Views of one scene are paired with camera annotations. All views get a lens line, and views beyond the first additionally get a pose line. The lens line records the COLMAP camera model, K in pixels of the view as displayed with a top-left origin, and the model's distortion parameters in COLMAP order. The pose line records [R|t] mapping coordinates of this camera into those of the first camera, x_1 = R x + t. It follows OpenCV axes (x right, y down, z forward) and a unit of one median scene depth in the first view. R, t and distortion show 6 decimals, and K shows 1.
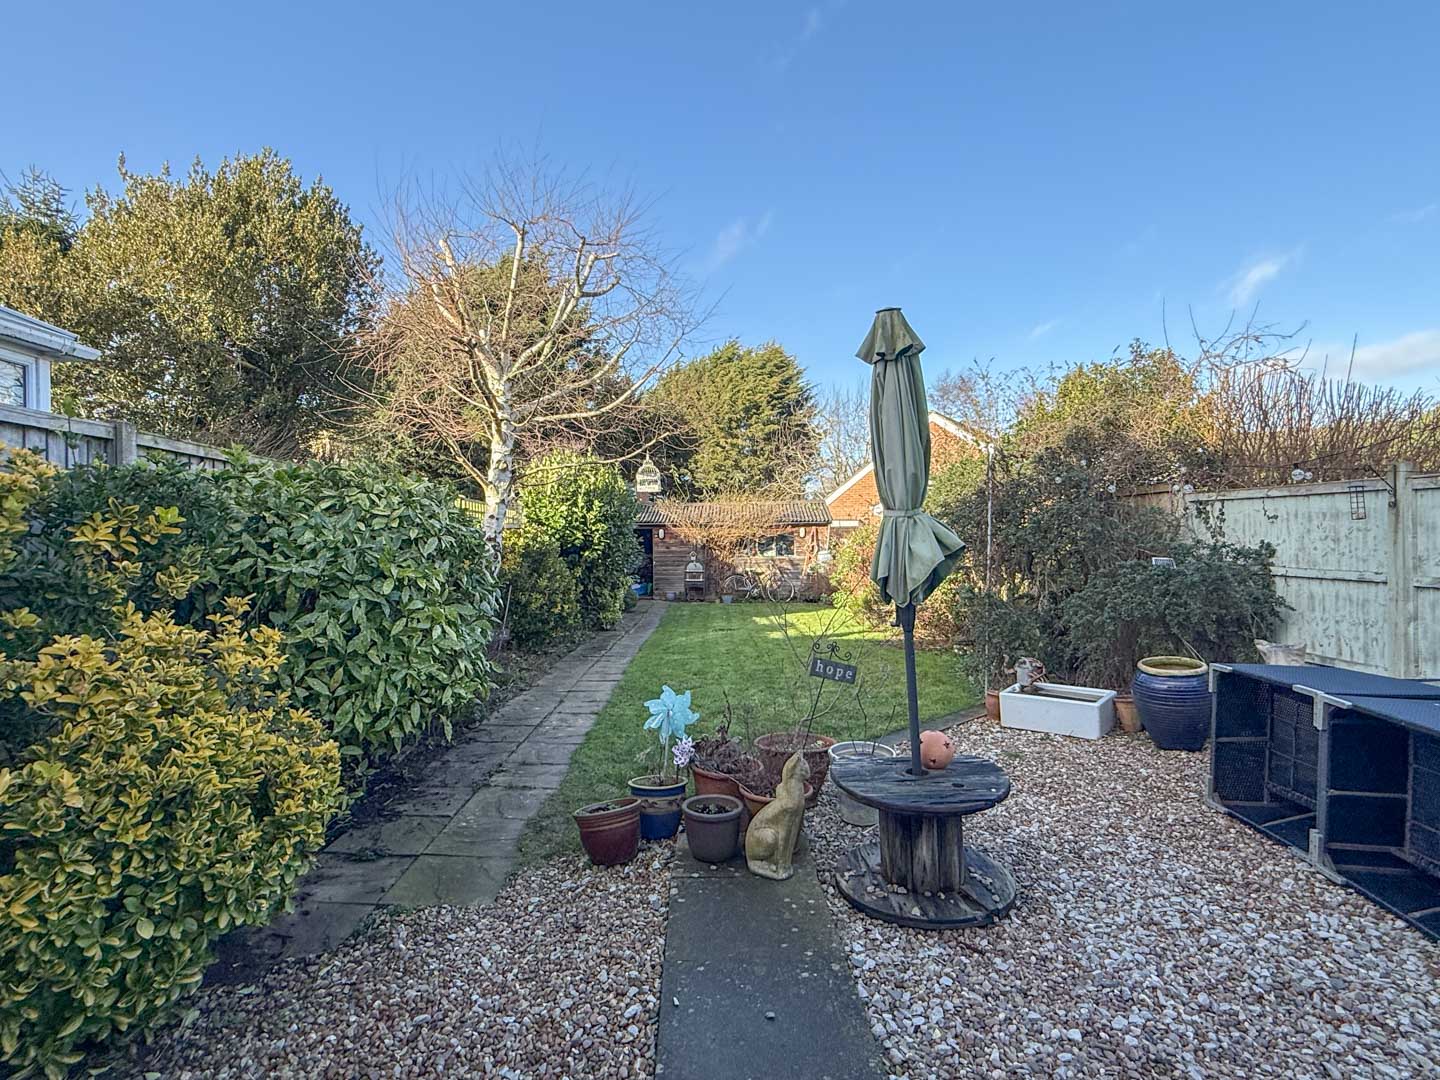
lens RADIAL K [[761.6, 0, 720.0], [0, 761.6, 540.0], [0, 0, 1]] dist [0.002216, 0.001532]
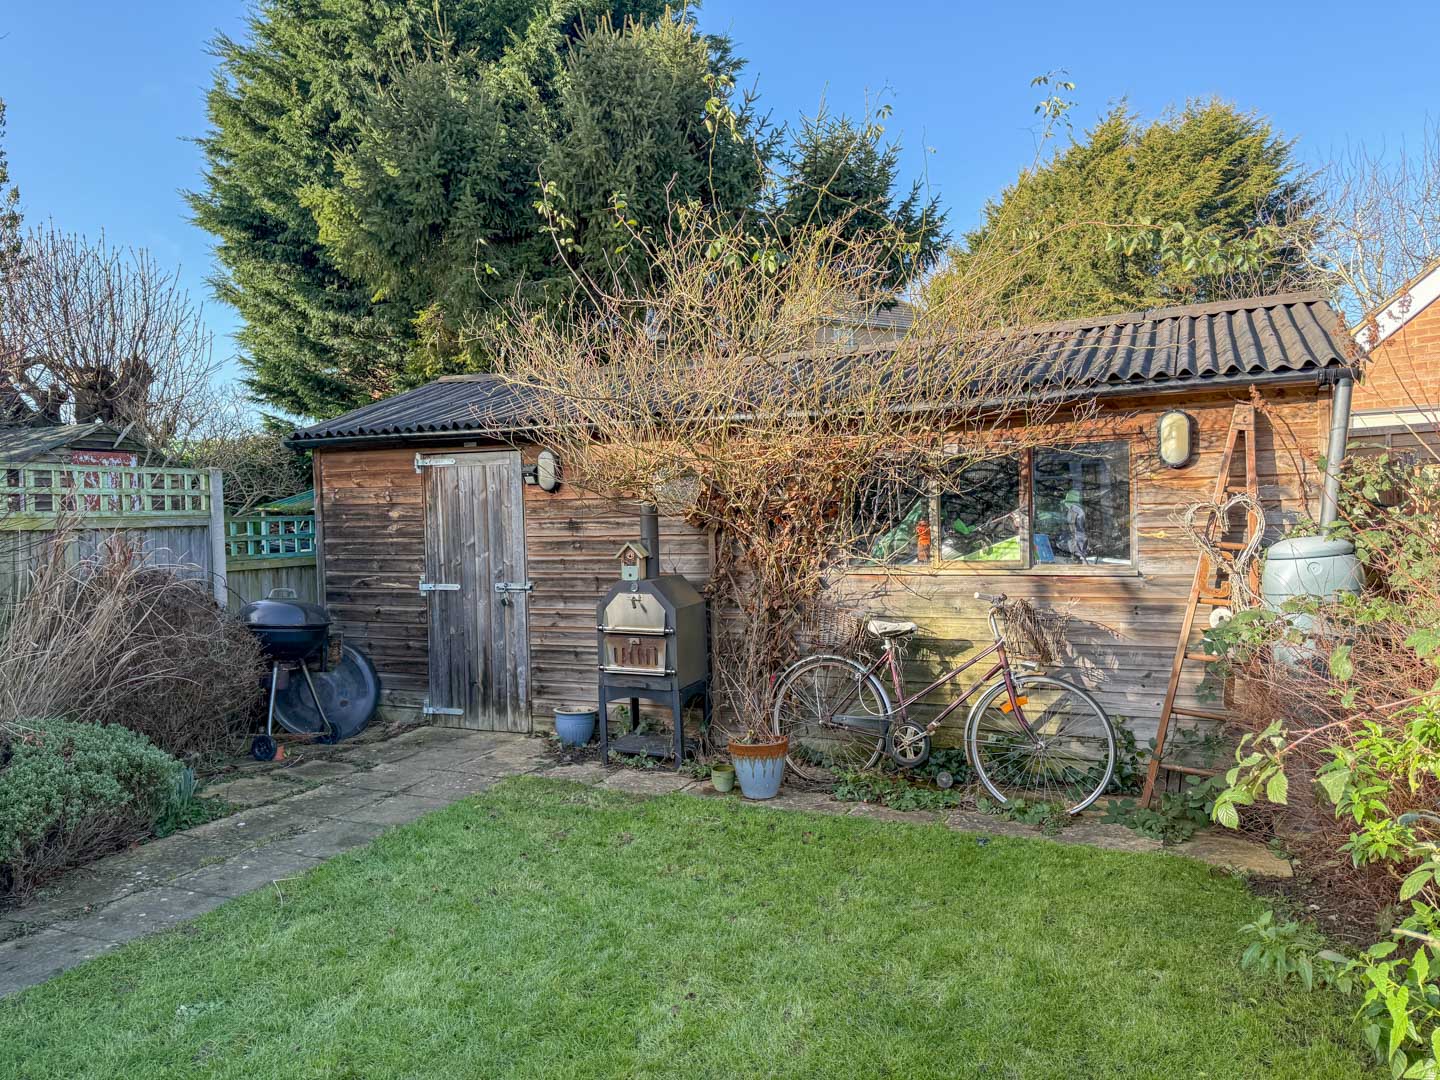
lens RADIAL K [[1007.7, 0, 697.6], [0, 1007.7, 521.1], [0, 0, 1]] dist [0.007800, 0.000090]
pose [[0.911288, -0.008611, -0.411681, 0.246714], [0.009686, 0.999953, 0.000526, 0.021498], [0.411657, -0.004467, 0.911328, 1.728250]]
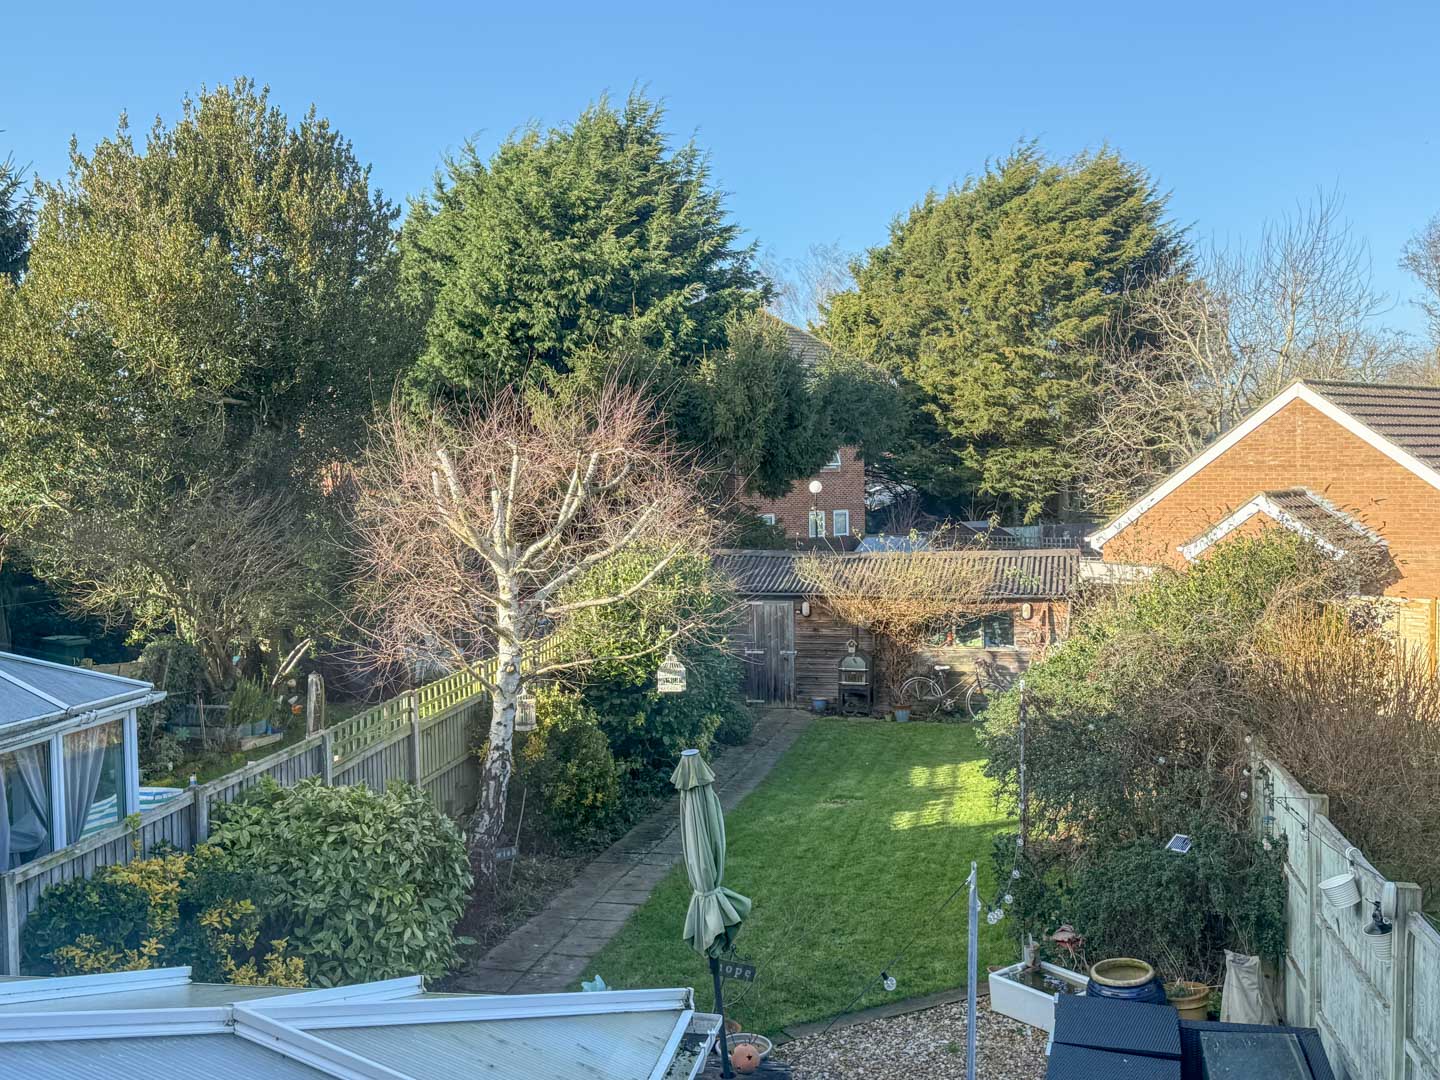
lens RADIAL K [[1479.5, 0, 720.0], [0, 1479.5, 540.0], [0, 0, 1]] dist [0.141218, 0.002675]
pose [[0.975139, 0.007129, -0.221478, 0.317822], [0.002437, 0.999077, 0.042887, -0.292021], [0.221579, -0.042361, 0.974222, -0.608027]]
